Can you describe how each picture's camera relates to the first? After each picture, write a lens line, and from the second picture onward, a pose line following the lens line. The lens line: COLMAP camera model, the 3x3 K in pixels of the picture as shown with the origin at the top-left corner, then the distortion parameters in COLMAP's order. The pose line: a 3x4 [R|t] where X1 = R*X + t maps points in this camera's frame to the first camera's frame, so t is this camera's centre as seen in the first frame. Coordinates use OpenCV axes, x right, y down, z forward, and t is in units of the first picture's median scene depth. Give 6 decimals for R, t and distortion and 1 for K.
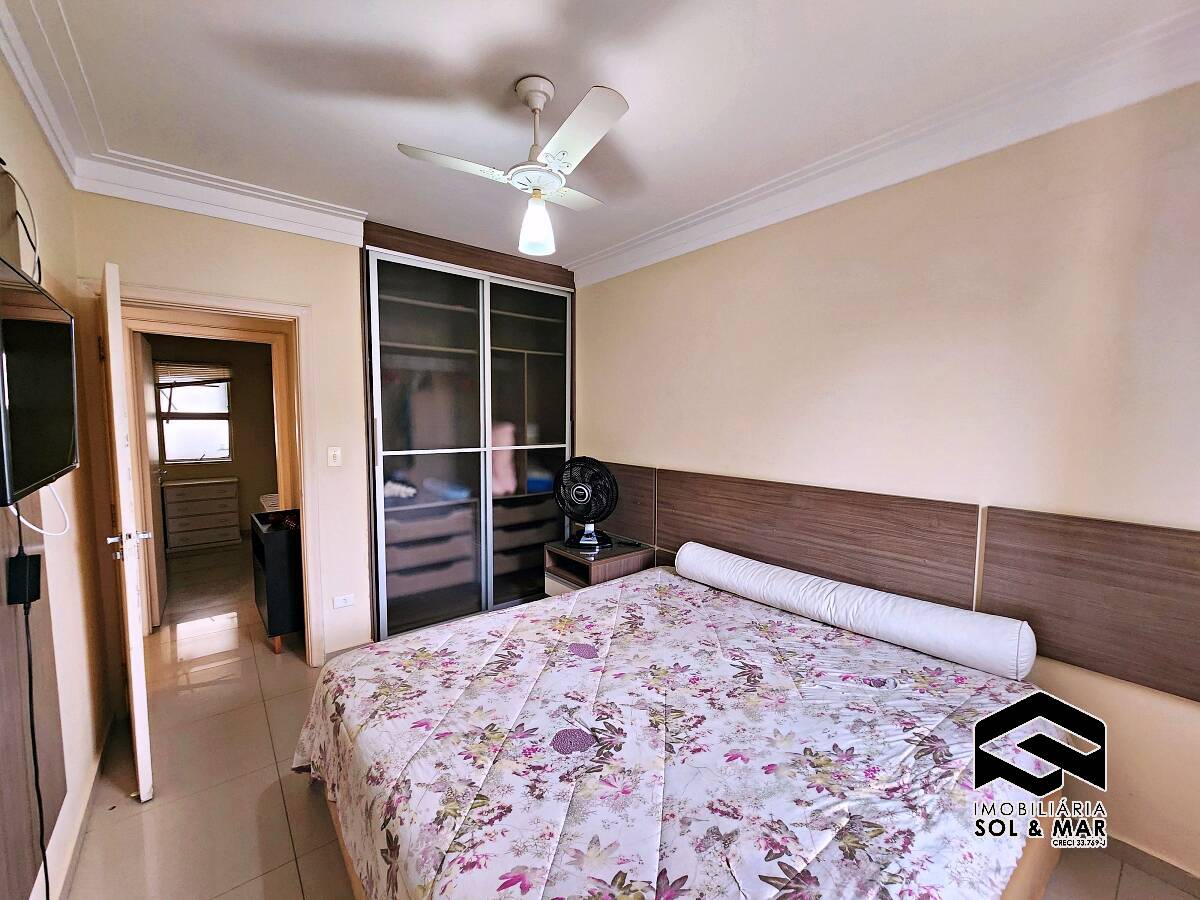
lens RADIAL K [[492.3, 0, 601.5], [0, 492.3, 449.8], [0, 0, 1]] dist [-0.001907, 0.000609]
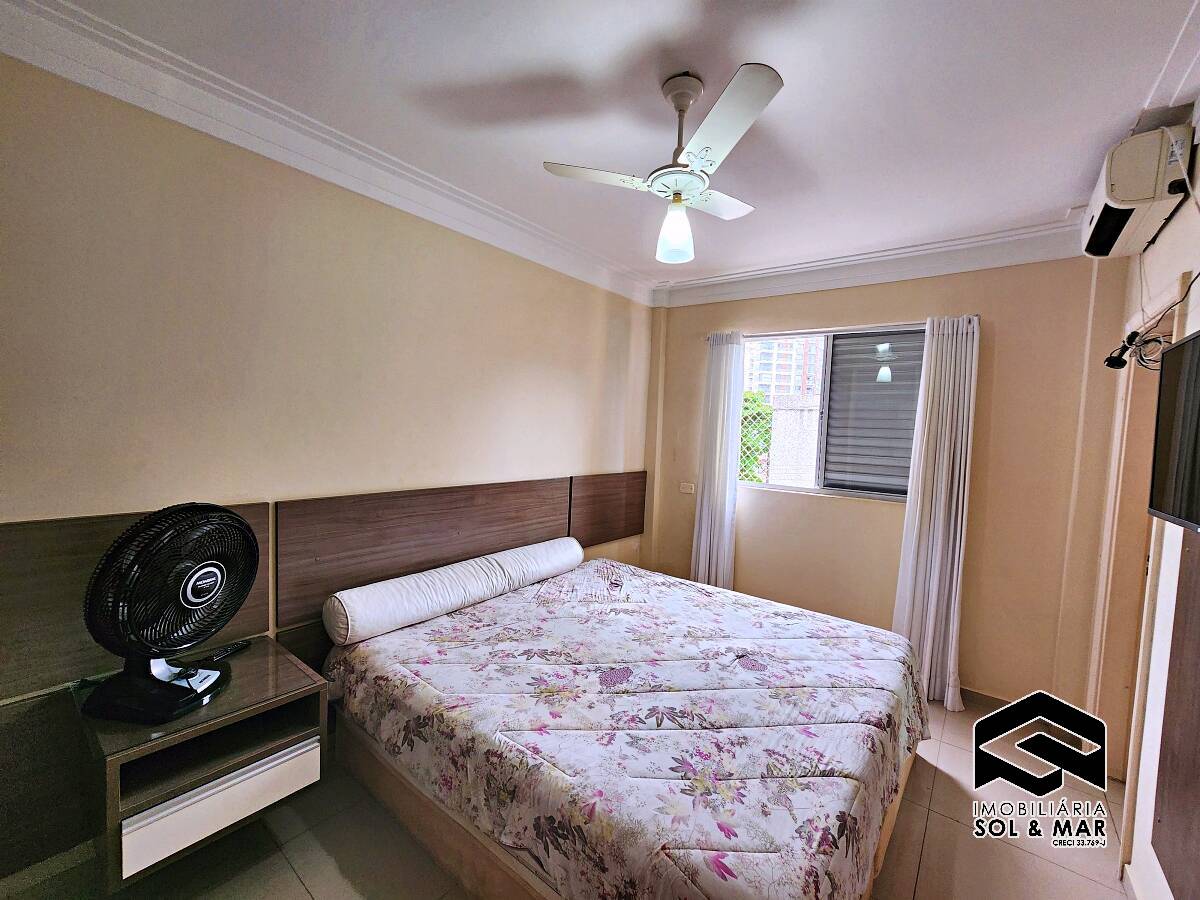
lens RADIAL K [[492.3, 0, 610.3], [0, 492.3, 455.8], [0, 0, 1]] dist [-0.001907, 0.000609]
pose [[-0.227672, -0.070361, 0.971192, -0.997866], [0.023820, 0.996685, 0.077792, -0.098312], [-0.973446, 0.040845, -0.225242, 1.297462]]
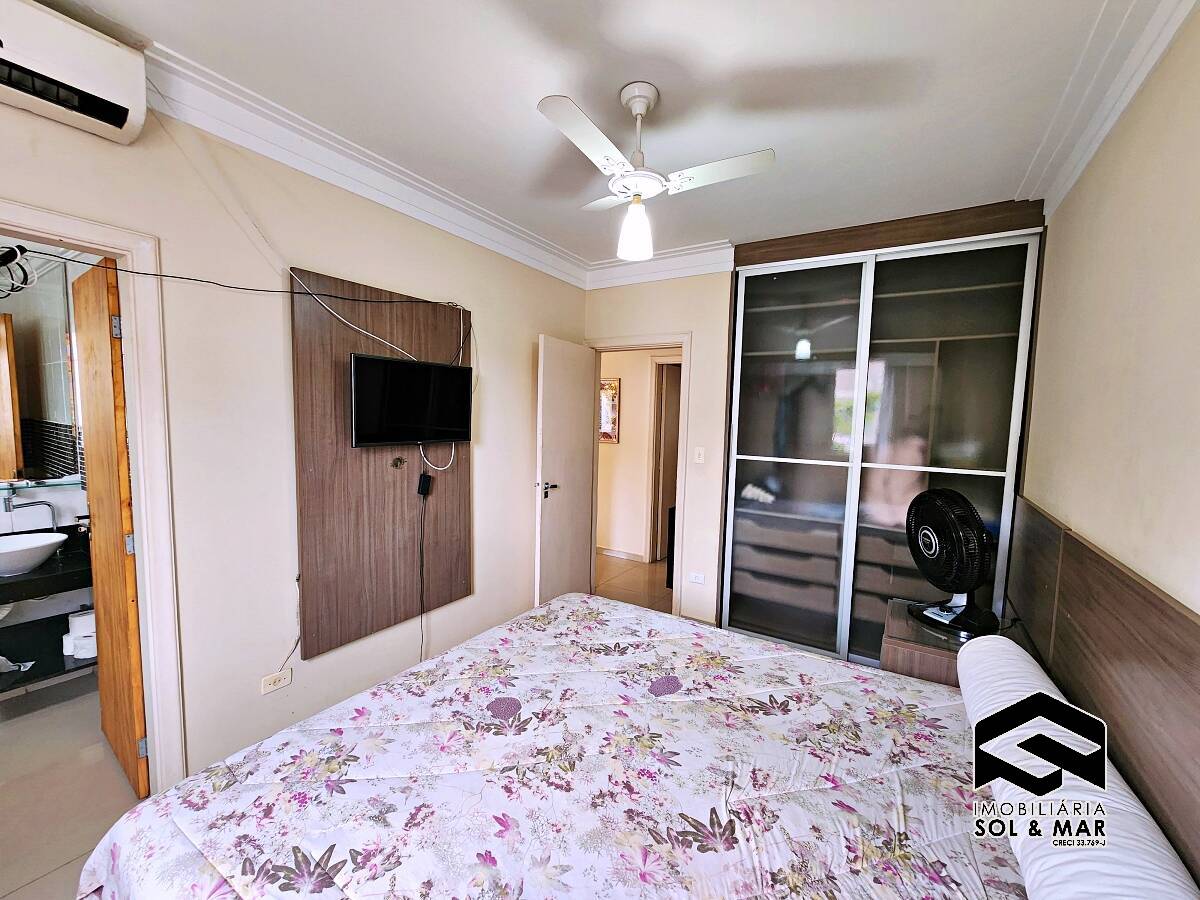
lens RADIAL K [[492.3, 0, 605.9], [0, 492.3, 450.5], [0, 0, 1]] dist [-0.001907, 0.000609]
pose [[0.321715, 0.071825, -0.944108, 0.794710], [-0.087022, 0.995141, 0.046053, -0.050925], [0.942829, 0.067343, 0.326403, 0.622806]]
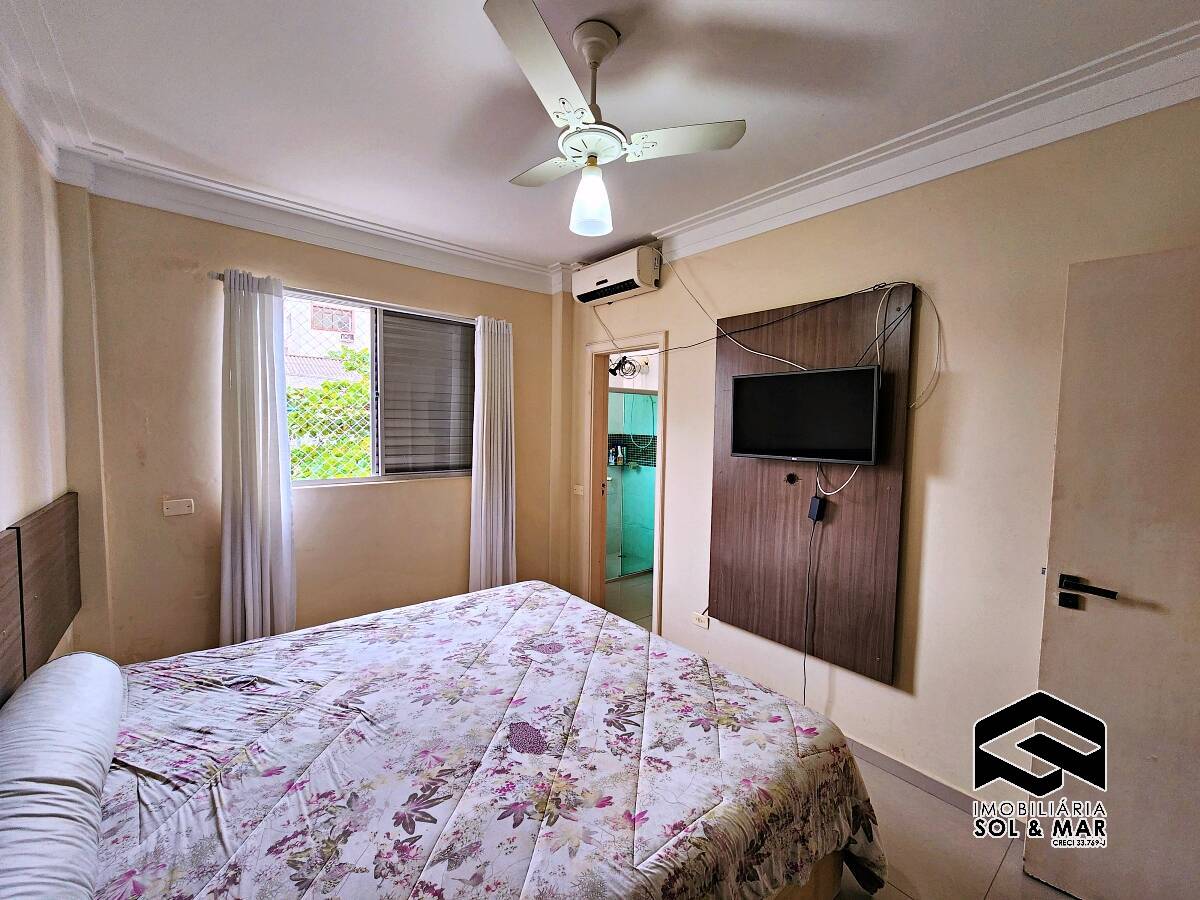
lens RADIAL K [[492.3, 0, 598.6], [0, 492.3, 452.8], [0, 0, 1]] dist [-0.001907, 0.000609]
pose [[-0.999725, -0.023210, -0.003287, -0.143053], [-0.023439, 0.991571, 0.127423, -0.128092], [0.000302, 0.127465, -0.991843, 1.812608]]
